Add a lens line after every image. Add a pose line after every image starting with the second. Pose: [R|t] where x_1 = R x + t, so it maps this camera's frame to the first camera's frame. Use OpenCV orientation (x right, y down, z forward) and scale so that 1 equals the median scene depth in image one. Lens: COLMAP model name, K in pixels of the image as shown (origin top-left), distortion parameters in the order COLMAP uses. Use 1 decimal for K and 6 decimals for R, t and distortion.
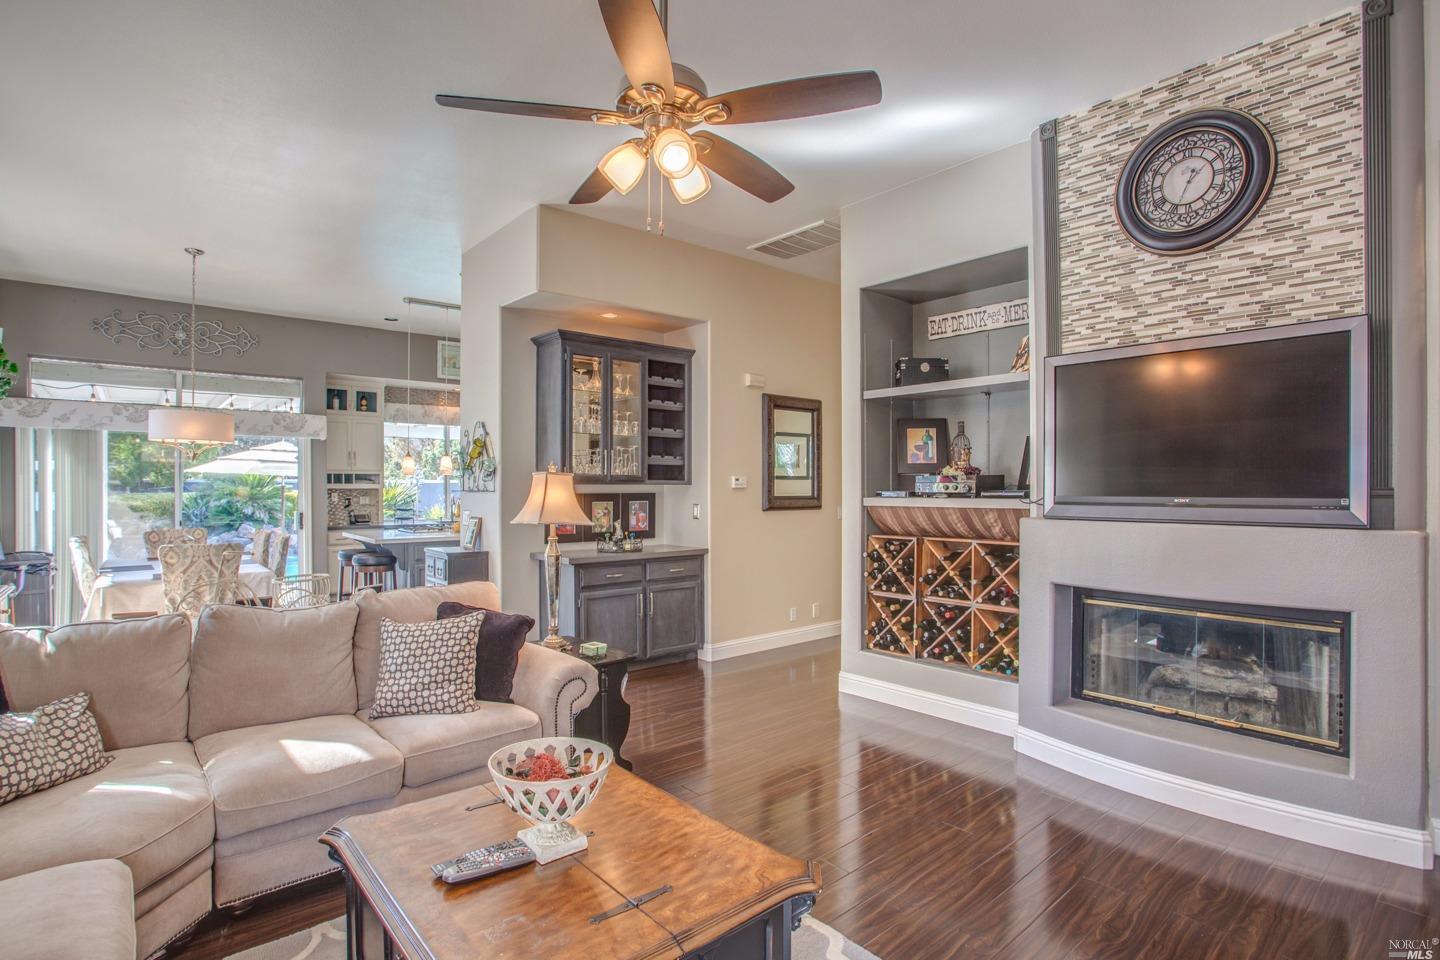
lens RADIAL K [[715.0, 0, 711.0], [0, 715.0, 491.4], [0, 0, 1]] dist [-0.020936, 0.006892]
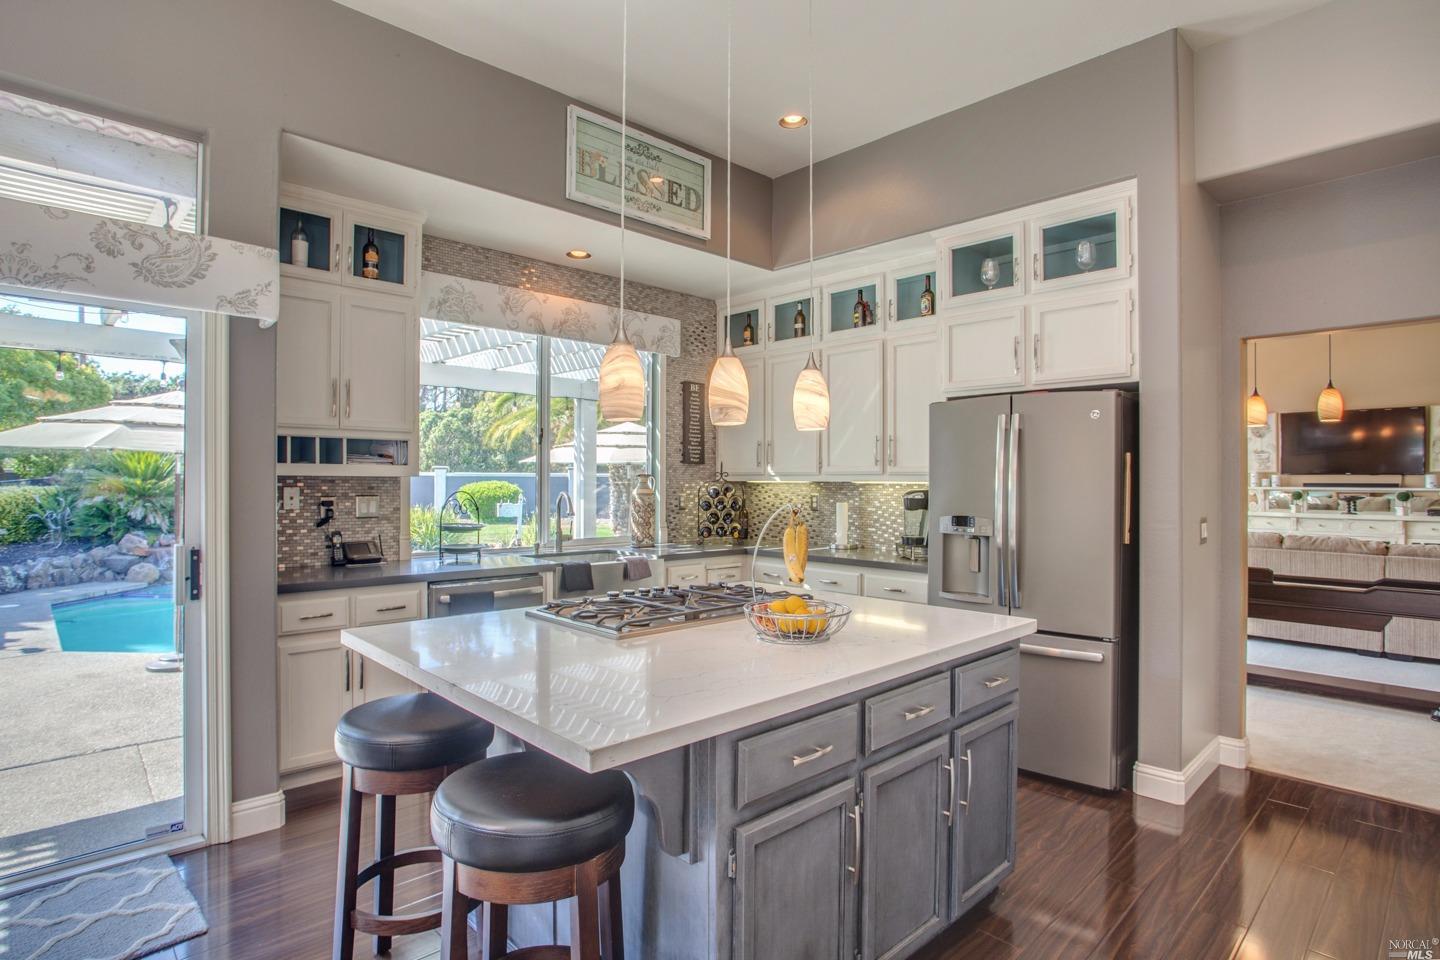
lens RADIAL K [[752.0, 0, 731.9], [0, 752.0, 479.6], [0, 0, 1]] dist [-0.031162, 0.003856]
pose [[0.997081, 0.003778, 0.076259, -0.318426], [-0.003037, 0.999947, -0.009834, 0.000923], [-0.076292, 0.009574, 0.997040, 0.572613]]
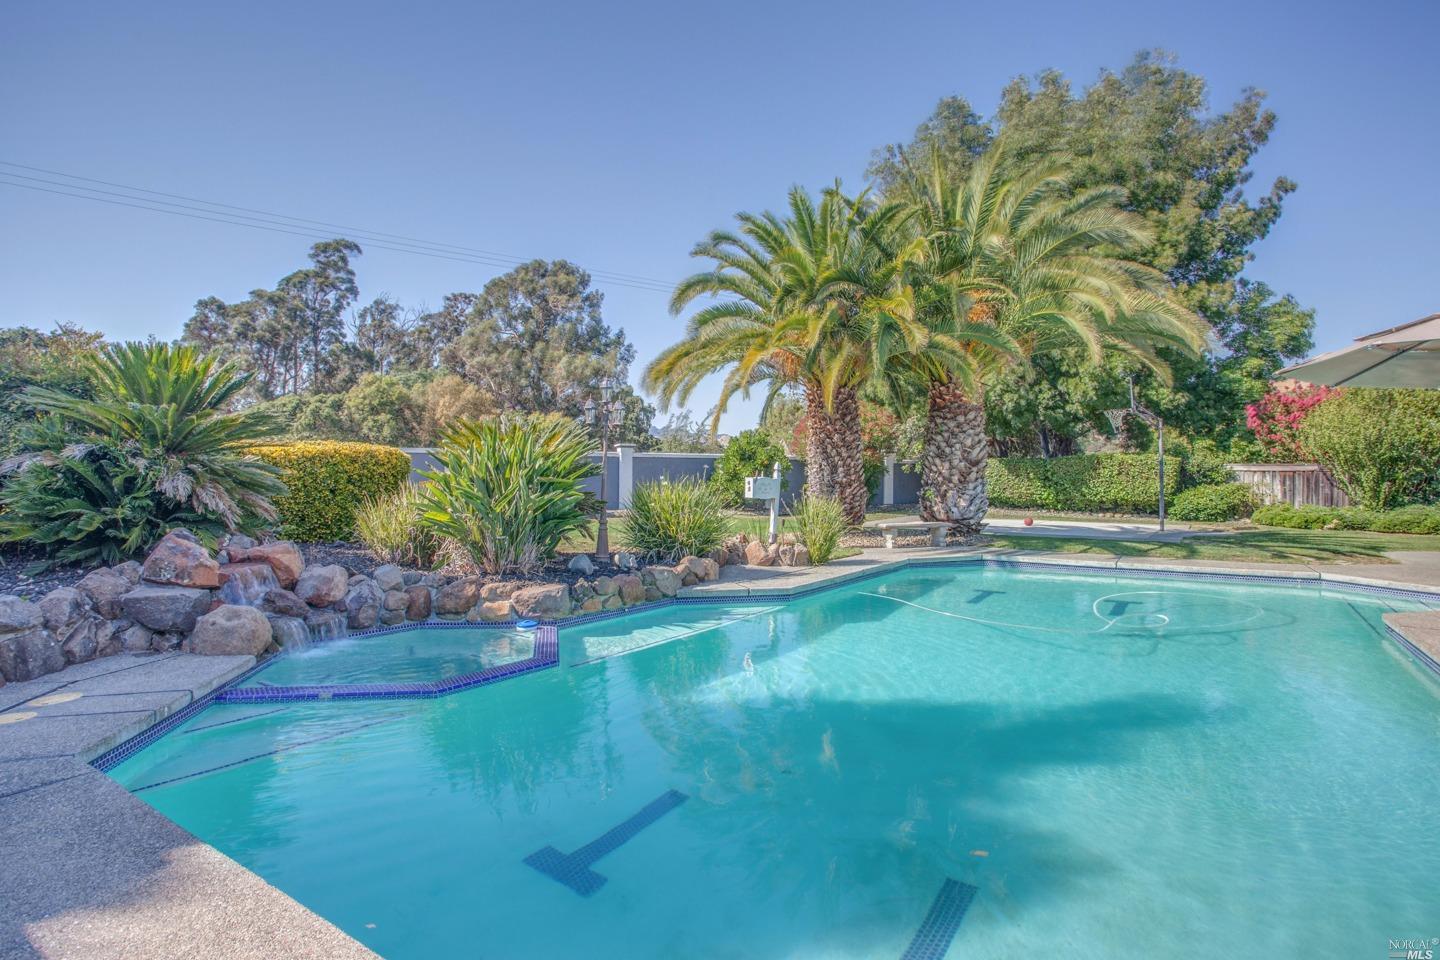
lens RADIAL K [[752.0, 0, 724.0], [0, 752.0, 482.7], [0, 0, 1]] dist [-0.031162, 0.003856]
pose [[0.963254, -0.003992, 0.268562, -1.110233], [0.005762, 0.999967, -0.005802, 0.060731], [-0.268530, 0.007136, 0.963245, 1.405428]]
